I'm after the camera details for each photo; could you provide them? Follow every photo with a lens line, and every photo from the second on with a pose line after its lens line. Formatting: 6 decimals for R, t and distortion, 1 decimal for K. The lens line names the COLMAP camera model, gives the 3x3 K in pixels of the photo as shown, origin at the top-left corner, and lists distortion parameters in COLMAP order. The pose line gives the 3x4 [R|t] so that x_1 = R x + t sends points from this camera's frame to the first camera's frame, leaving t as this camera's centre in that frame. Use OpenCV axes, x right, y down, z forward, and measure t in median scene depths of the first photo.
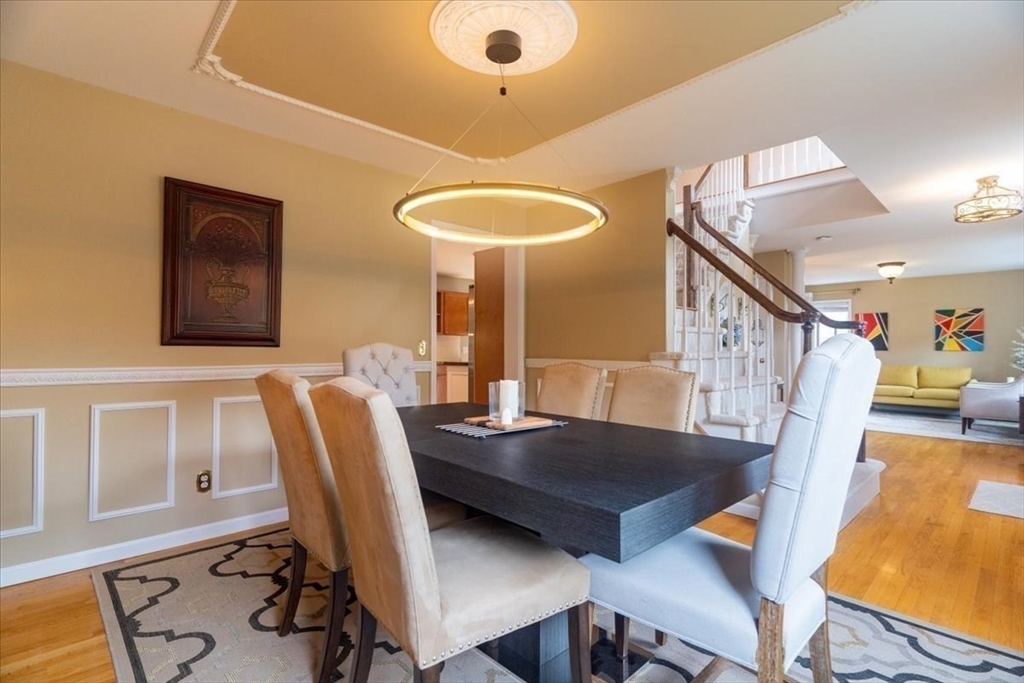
lens RADIAL K [[490.5, 0, 511.5], [0, 490.5, 344.7], [0, 0, 1]] dist [0.005857, -0.000475]
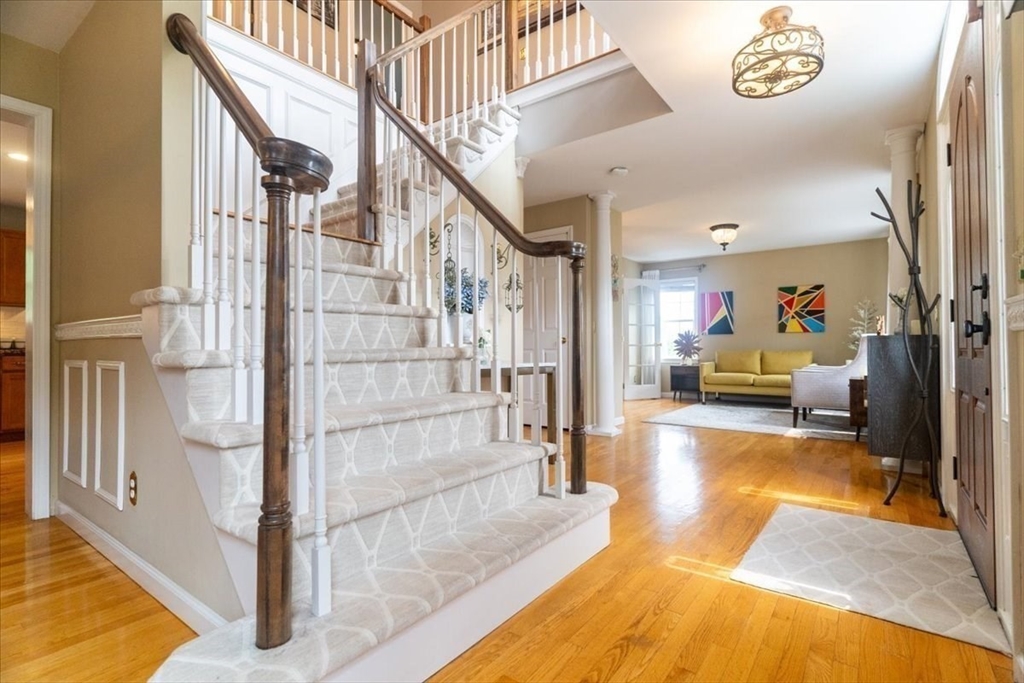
lens RADIAL K [[490.5, 0, 510.3], [0, 490.5, 341.4], [0, 0, 1]] dist [0.005857, -0.000475]
pose [[0.987040, -0.004924, 0.160396, 0.249421], [0.005948, 0.999965, -0.005905, 0.031330], [-0.160361, 0.006783, 0.987035, 0.209080]]
